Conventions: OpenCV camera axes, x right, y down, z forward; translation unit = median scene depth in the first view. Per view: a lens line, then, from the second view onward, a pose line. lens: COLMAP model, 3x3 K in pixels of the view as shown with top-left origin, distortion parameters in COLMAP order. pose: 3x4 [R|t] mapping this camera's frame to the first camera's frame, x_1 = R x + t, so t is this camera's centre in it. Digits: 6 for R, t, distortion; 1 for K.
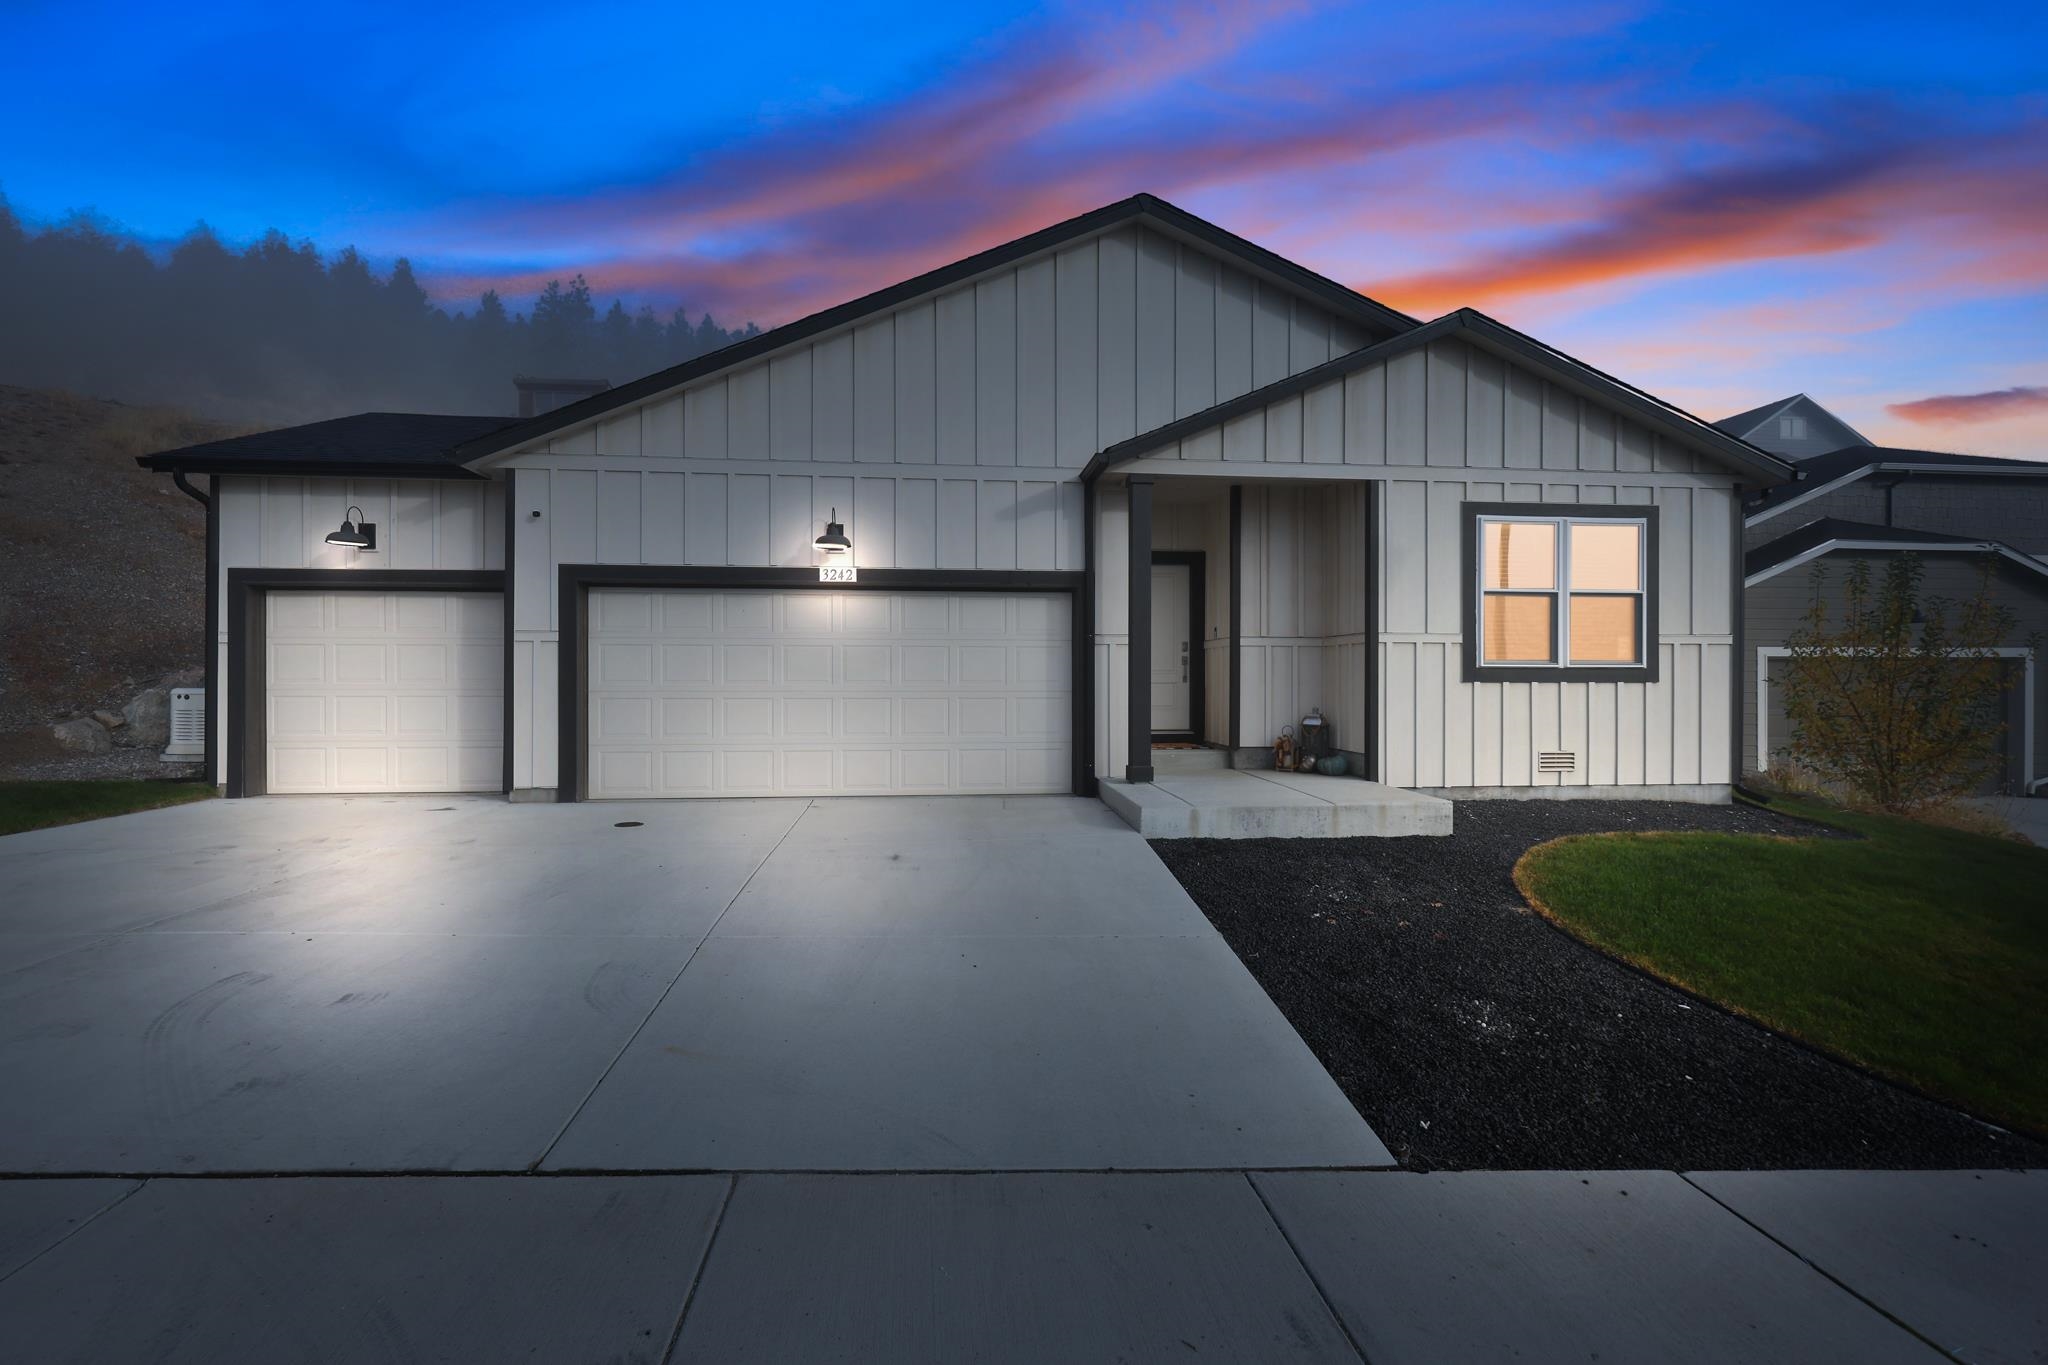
lens RADIAL K [[889.9, 0, 1022.0], [0, 889.9, 663.3], [0, 0, 1]] dist [0.001759, 0.000008]
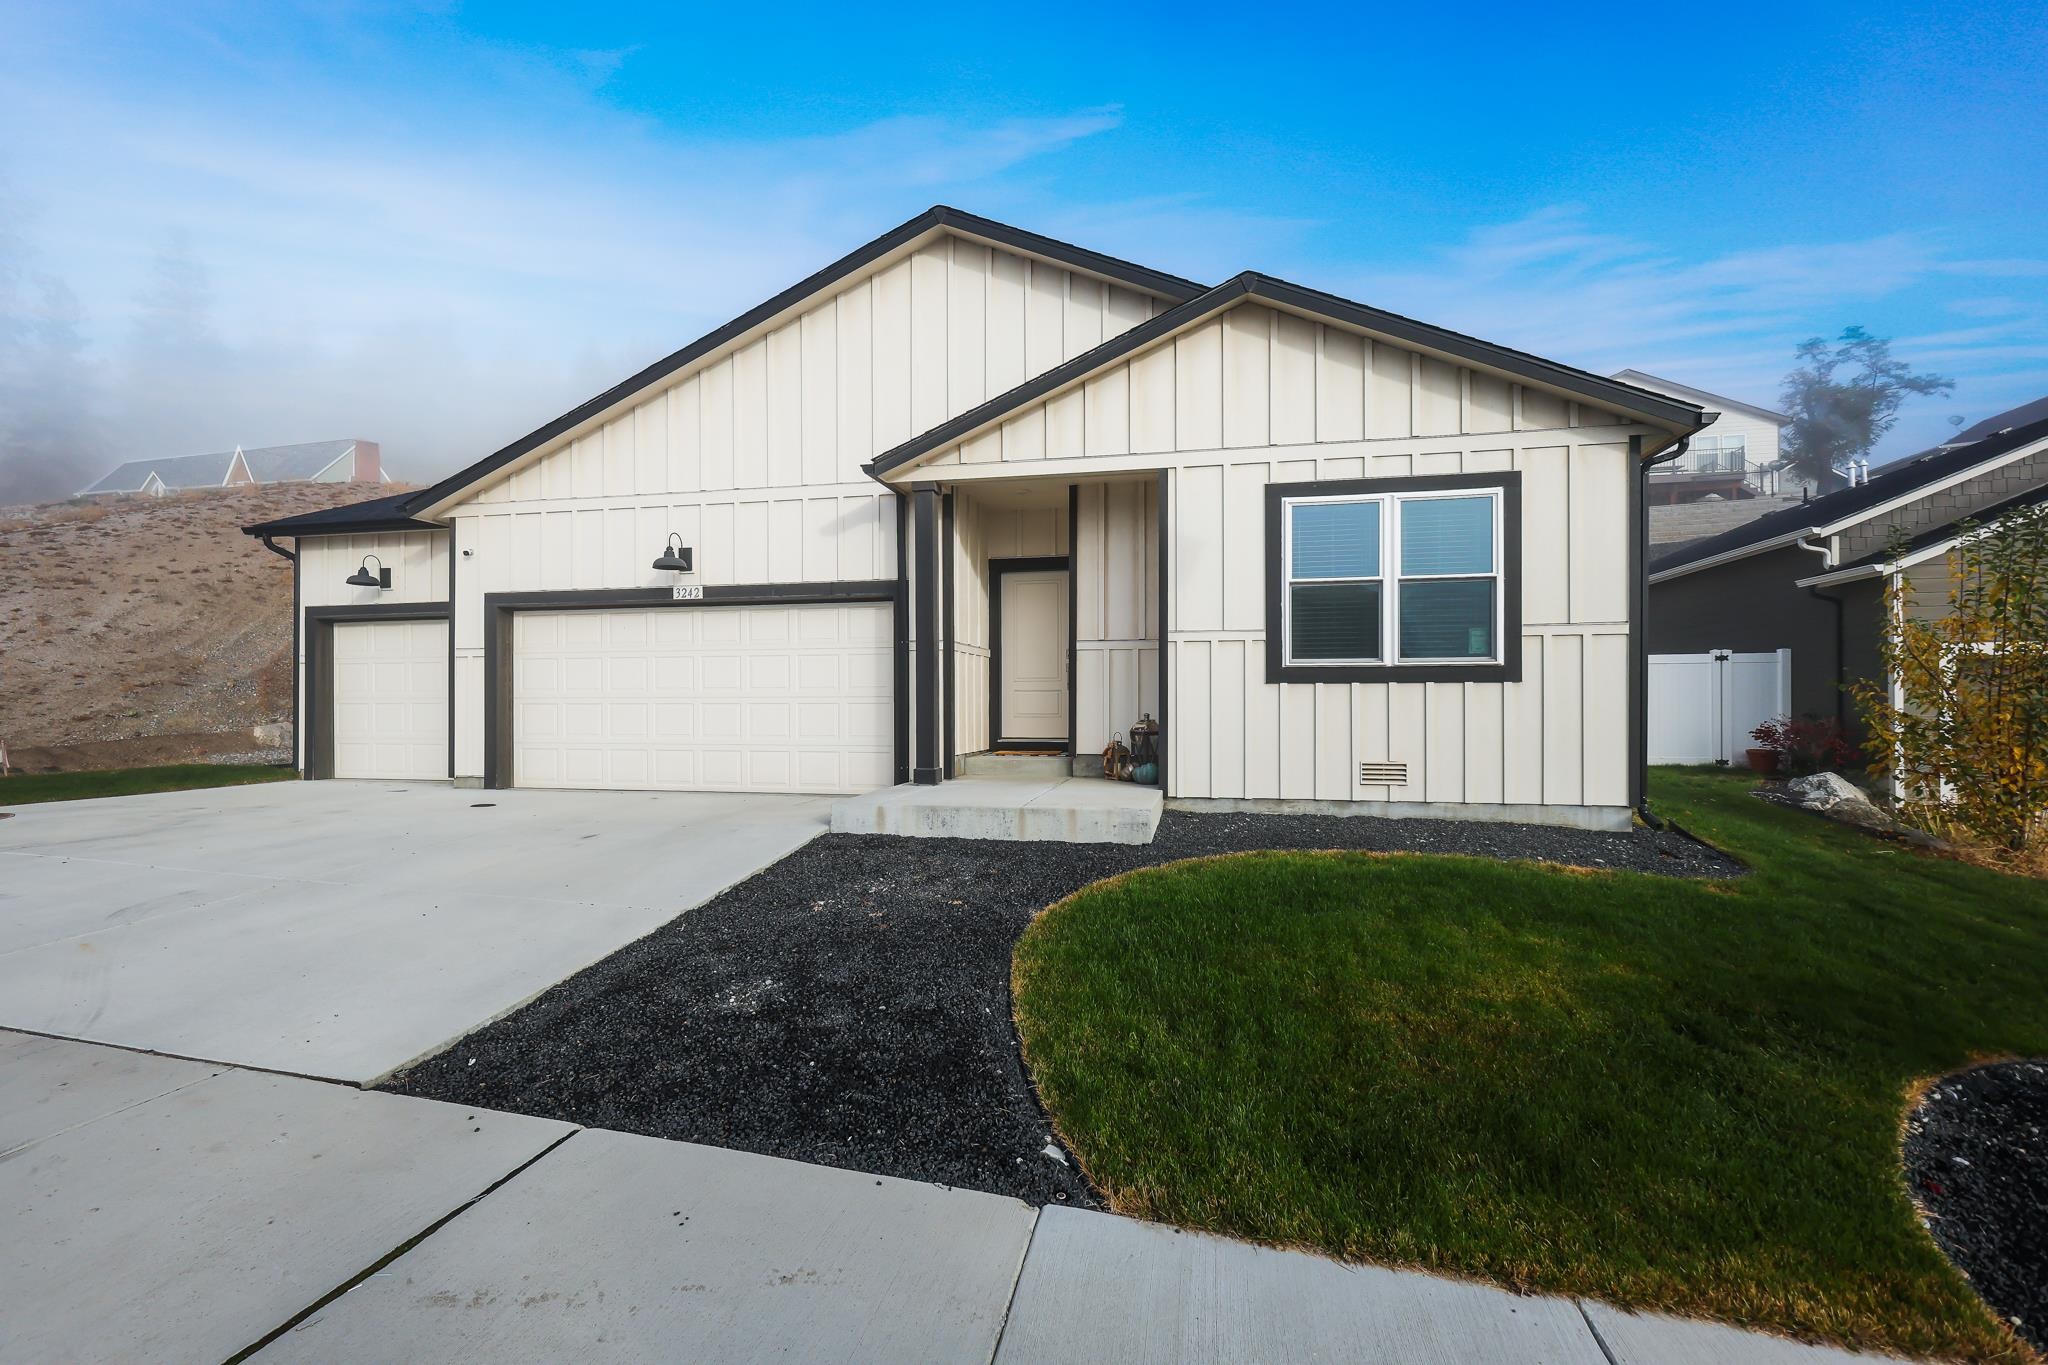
lens RADIAL K [[889.4, 0, 1020.9], [0, 889.4, 686.4], [0, 0, 1]] dist [0.002541, 0.000356]
pose [[0.951971, -0.008754, -0.306062, 0.529694], [0.007788, 0.999960, -0.004377, 0.026095], [0.306088, 0.001783, 0.952002, 0.063398]]
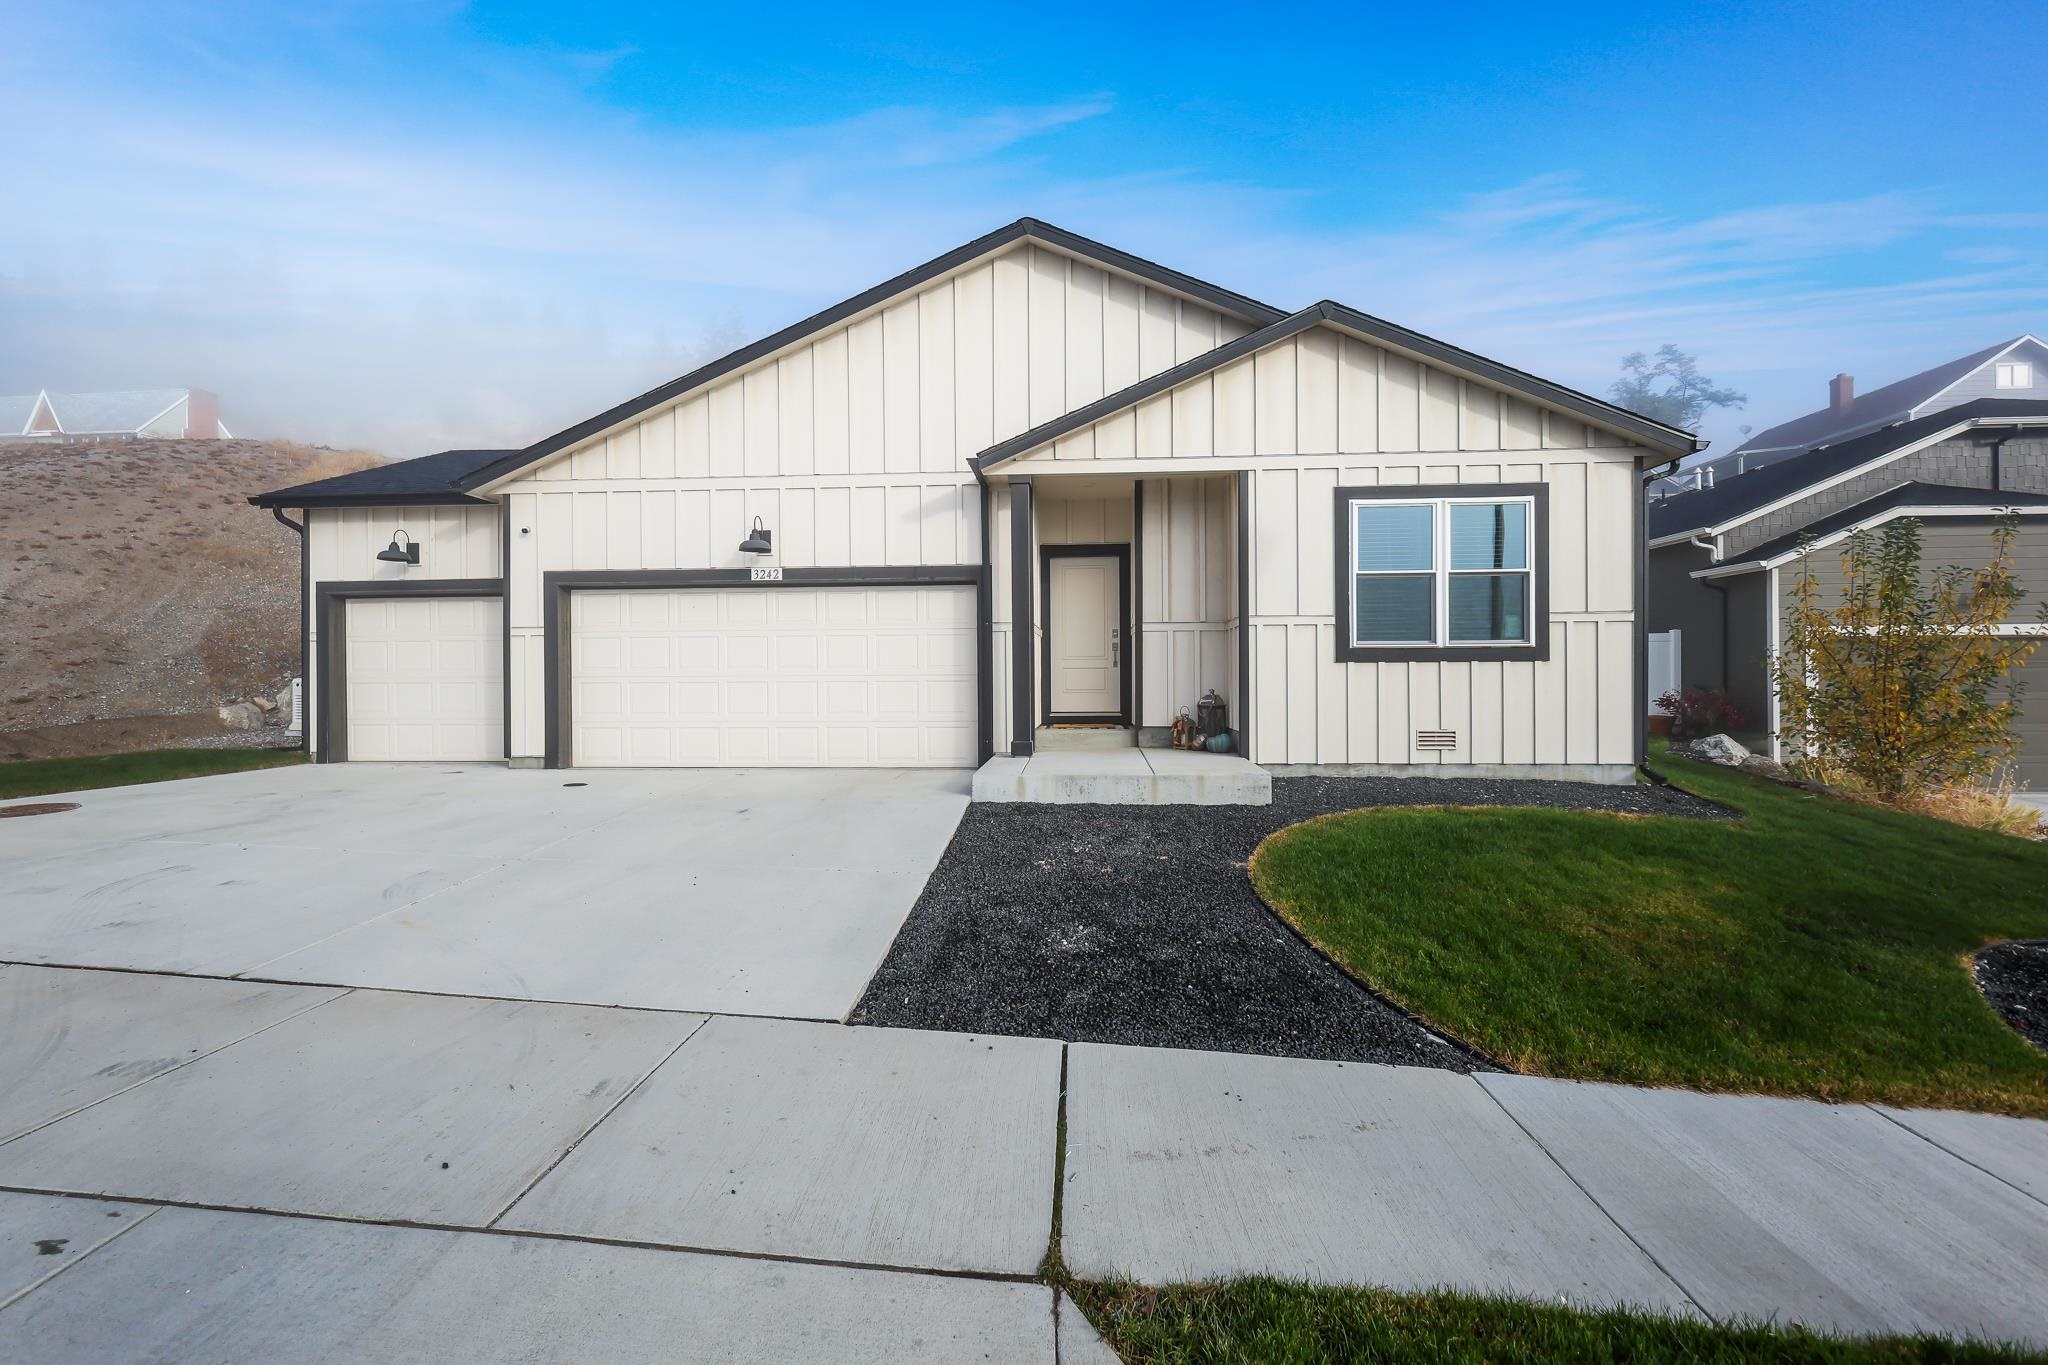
lens RADIAL K [[886.3, 0, 1018.2], [0, 886.3, 662.0], [0, 0, 1]] dist [0.002972, -0.000001]
pose [[0.985278, -0.009752, -0.170683, 0.305437], [0.009880, 0.999951, -0.000102, 0.017254], [0.170676, -0.001586, 0.985326, -0.072244]]
